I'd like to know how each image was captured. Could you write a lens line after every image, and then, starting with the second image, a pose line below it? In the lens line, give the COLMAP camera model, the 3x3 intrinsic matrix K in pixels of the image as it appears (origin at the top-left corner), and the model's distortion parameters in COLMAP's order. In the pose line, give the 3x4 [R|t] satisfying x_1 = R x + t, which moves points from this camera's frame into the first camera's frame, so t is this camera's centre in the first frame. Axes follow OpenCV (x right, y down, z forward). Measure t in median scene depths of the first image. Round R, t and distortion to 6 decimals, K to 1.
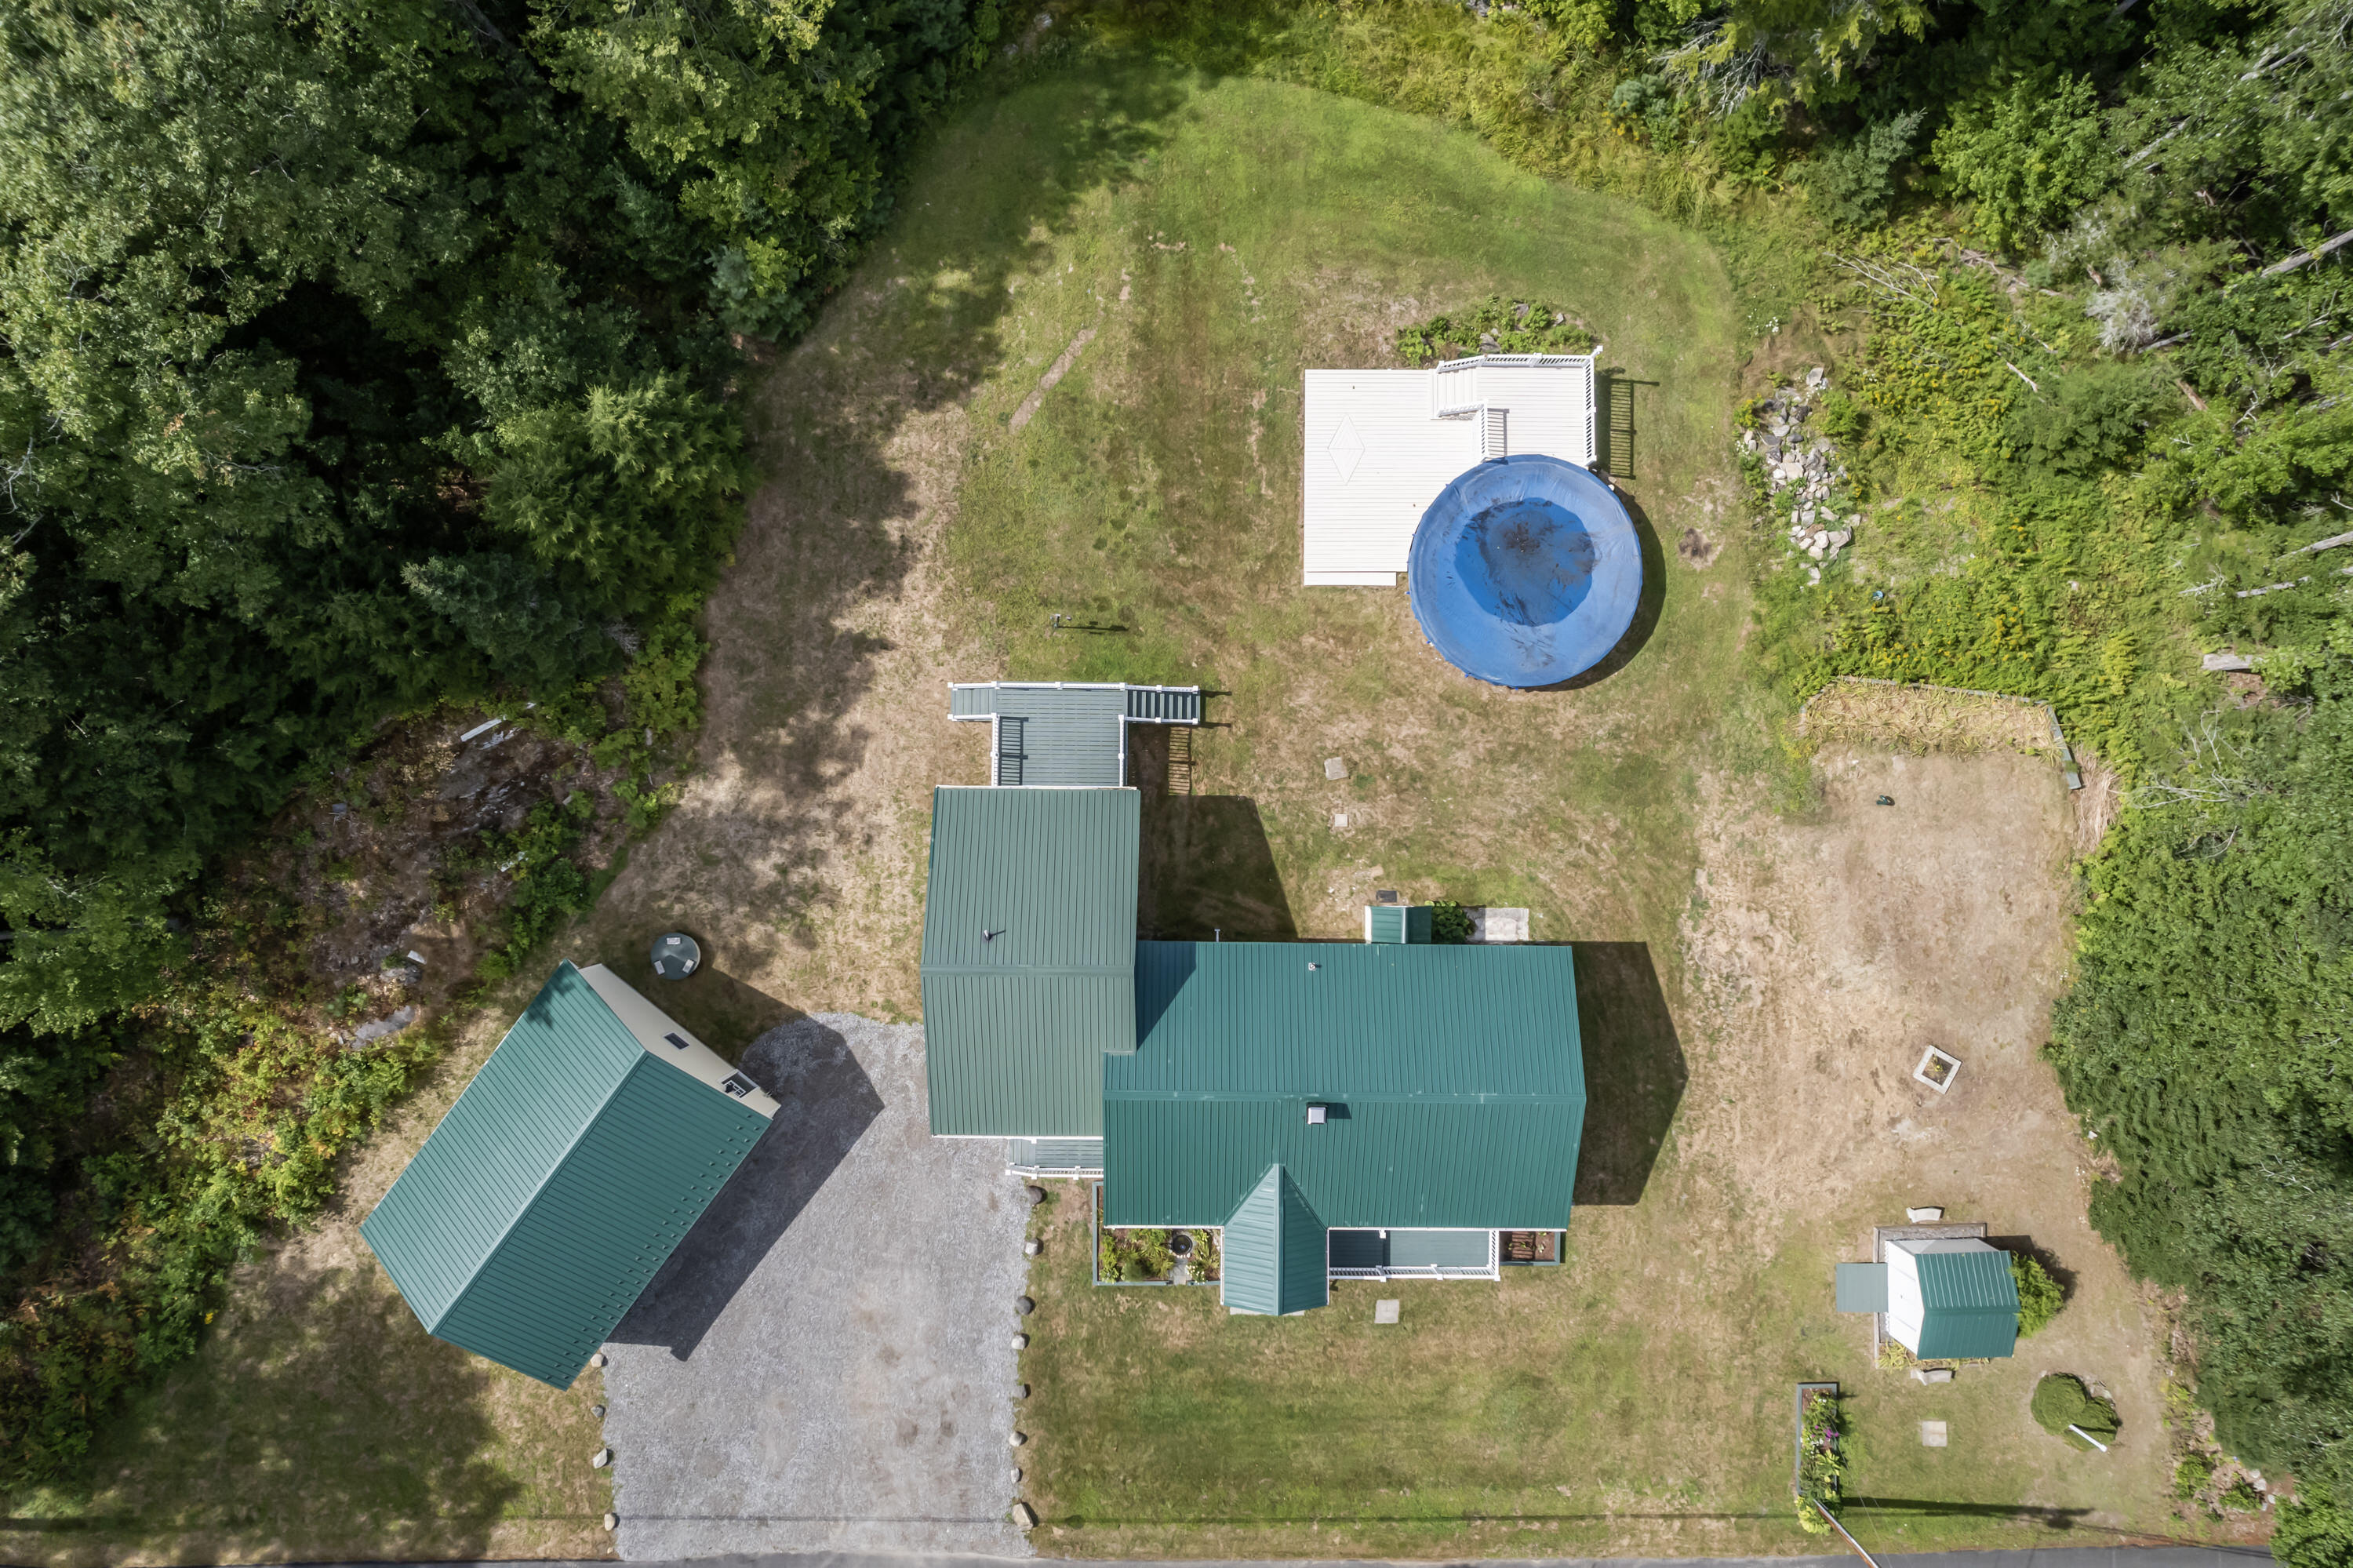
lens RADIAL K [[1496.1, 0, 1176.5], [0, 1496.1, 784.0], [0, 0, 1]] dist [-0.067608, 0.056721]
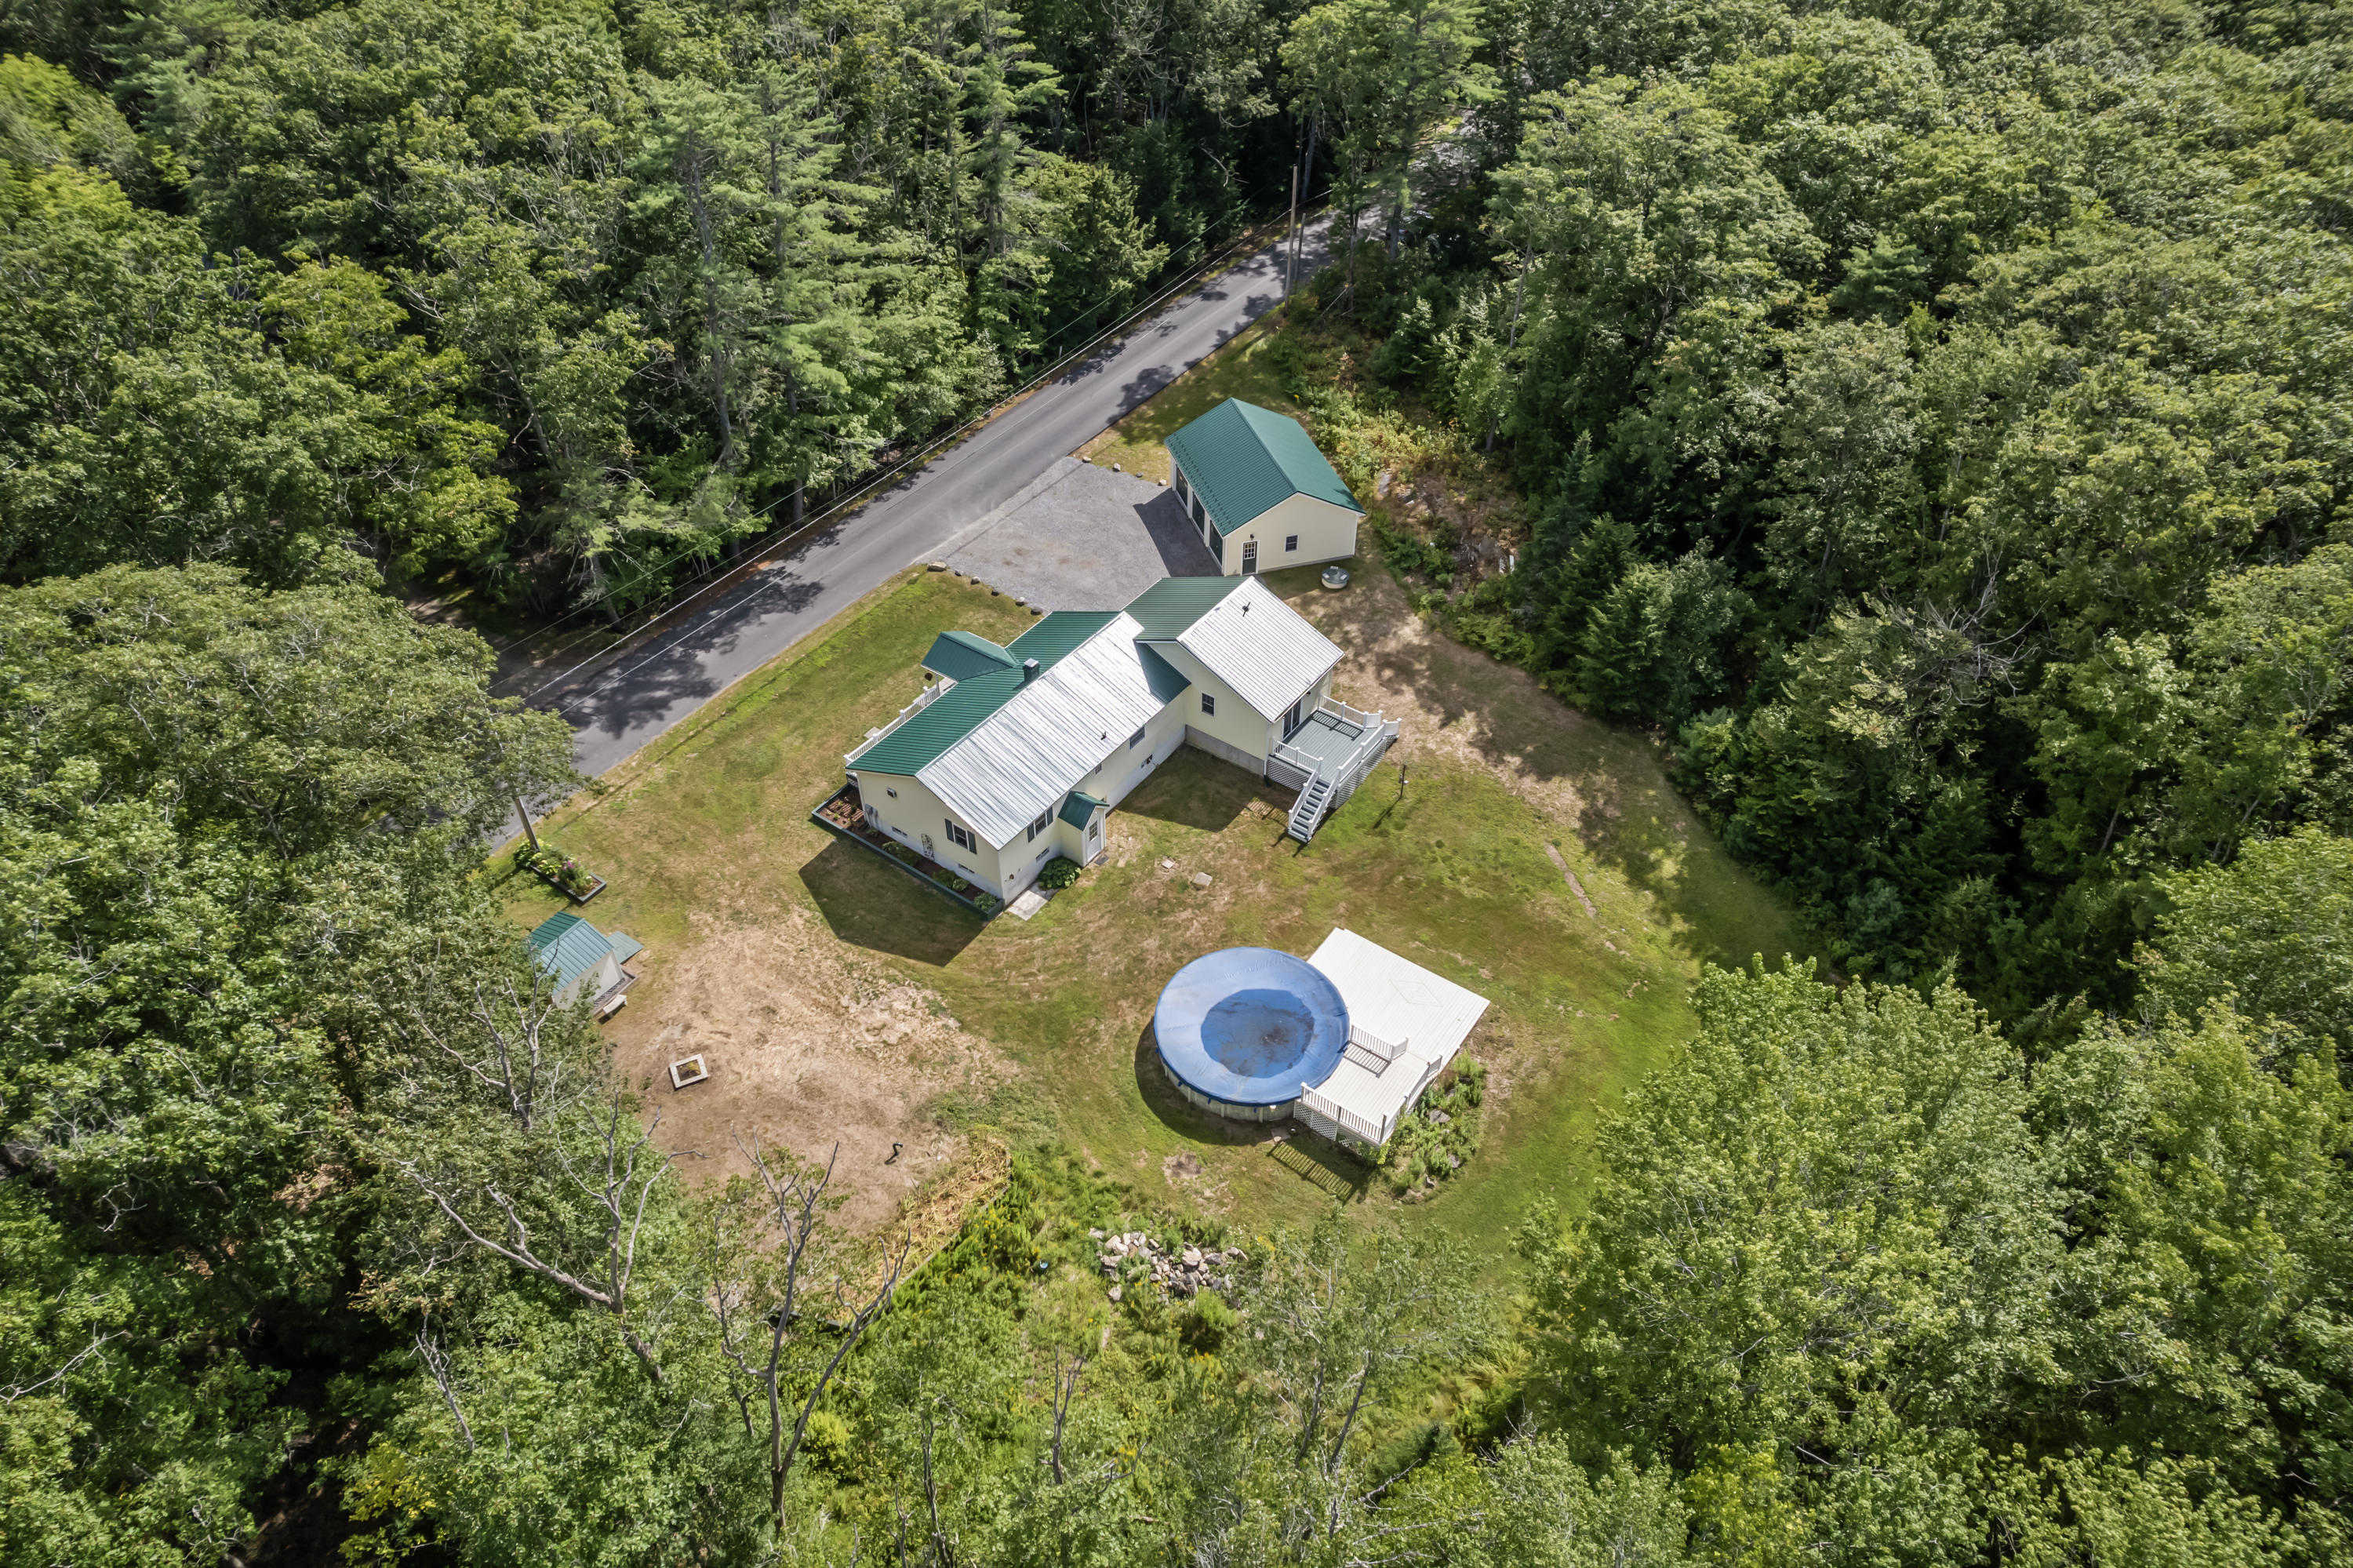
lens RADIAL K [[1496.1, 0, 1176.5], [0, 1496.1, 784.0], [0, 0, 1]] dist [-0.067608, 0.056721]
pose [[-0.572701, 0.536142, -0.620133, 0.906132], [-0.819650, -0.387156, 0.422237, -0.523281], [-0.013709, 0.750108, 0.661174, 0.067828]]
